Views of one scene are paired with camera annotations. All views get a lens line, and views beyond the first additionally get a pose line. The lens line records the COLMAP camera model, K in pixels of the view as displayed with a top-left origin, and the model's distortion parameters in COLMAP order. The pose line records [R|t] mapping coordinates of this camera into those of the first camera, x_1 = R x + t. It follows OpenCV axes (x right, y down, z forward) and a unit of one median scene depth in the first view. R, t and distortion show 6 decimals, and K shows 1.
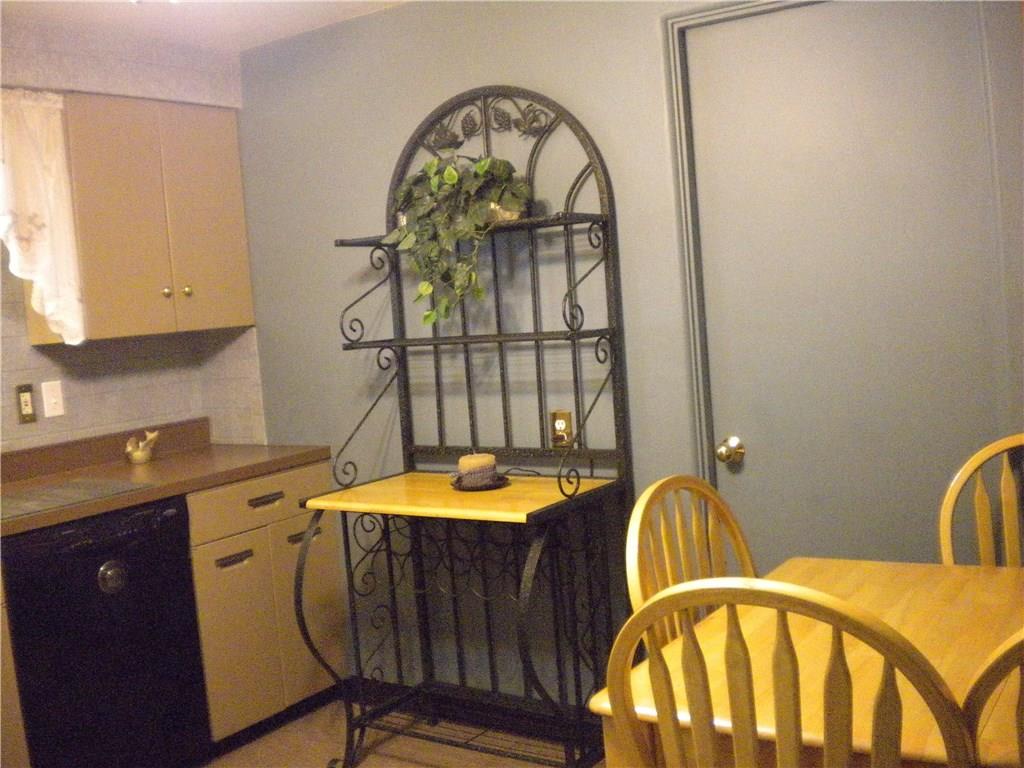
lens RADIAL K [[1084.9, 0, 512.0], [0, 1084.9, 384.0], [0, 0, 1]] dist [-0.068102, -0.197509]
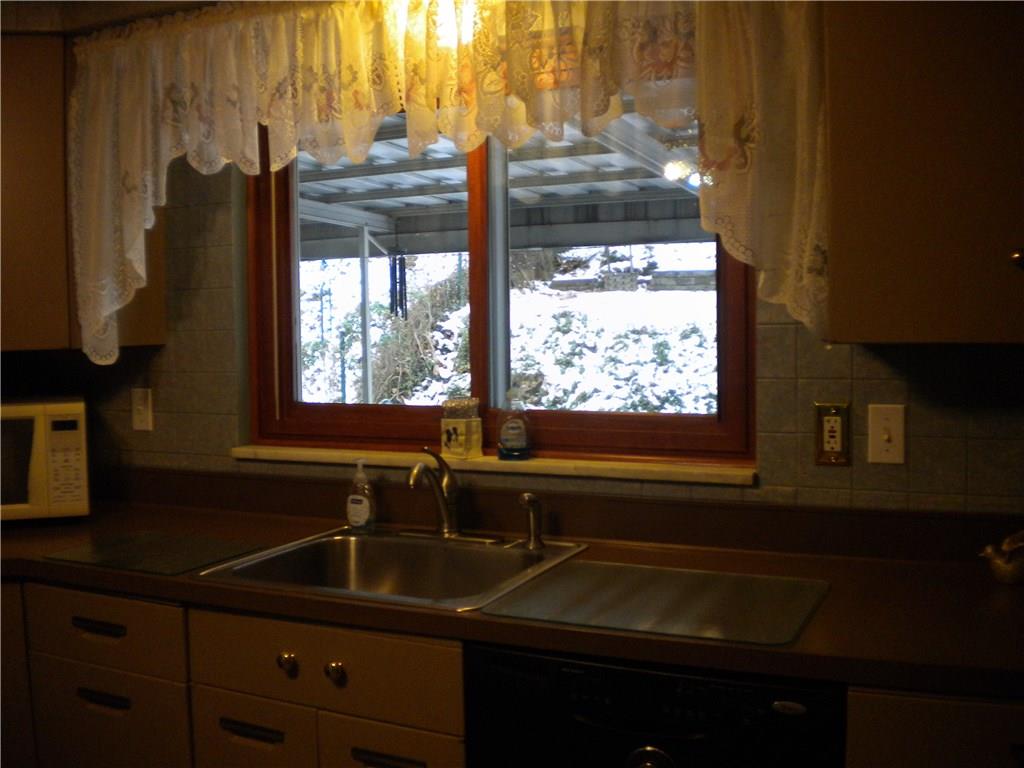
lens RADIAL K [[1084.9, 0, 512.0], [0, 1084.9, 384.0], [0, 0, 1]] dist [-0.068102, -0.197509]
pose [[0.165261, 0.136952, -0.976695, 0.118244], [-0.075924, 0.989140, 0.125850, -0.076962], [0.983323, 0.053356, 0.173864, 0.737135]]
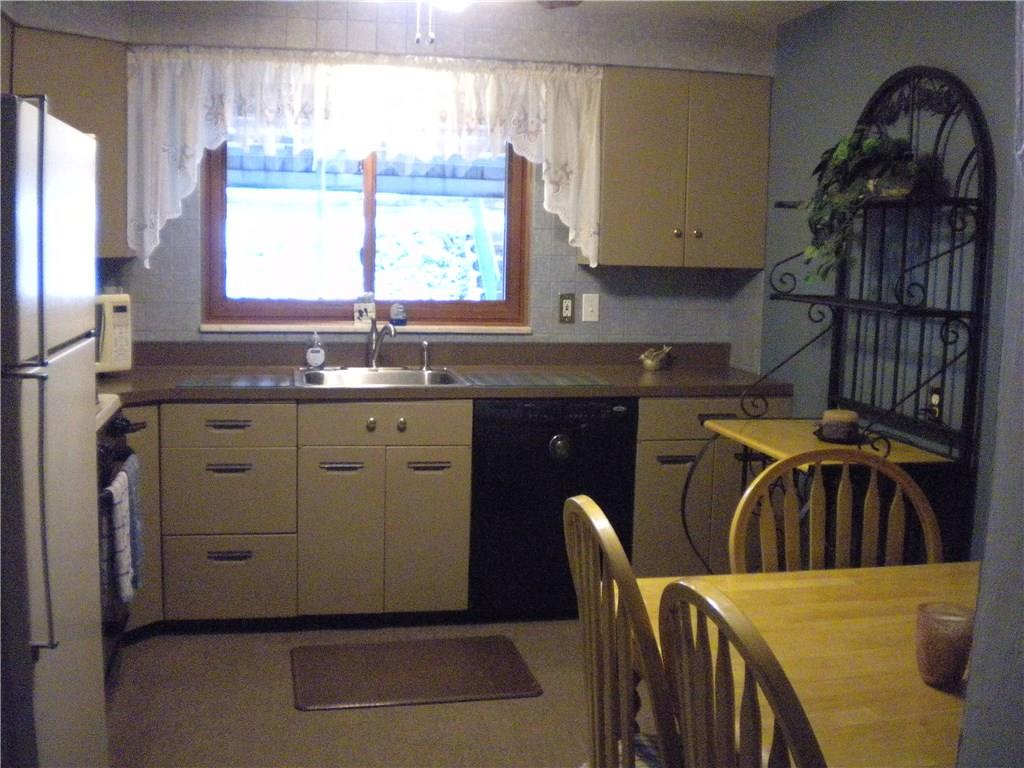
lens RADIAL K [[1084.9, 0, 512.0], [0, 1084.9, 384.0], [0, 0, 1]] dist [-0.068102, -0.197509]
pose [[0.714533, 0.181002, -0.675782, 0.421331], [-0.135180, 0.983469, 0.120481, -0.042374], [0.686418, 0.005264, 0.727188, -0.008526]]
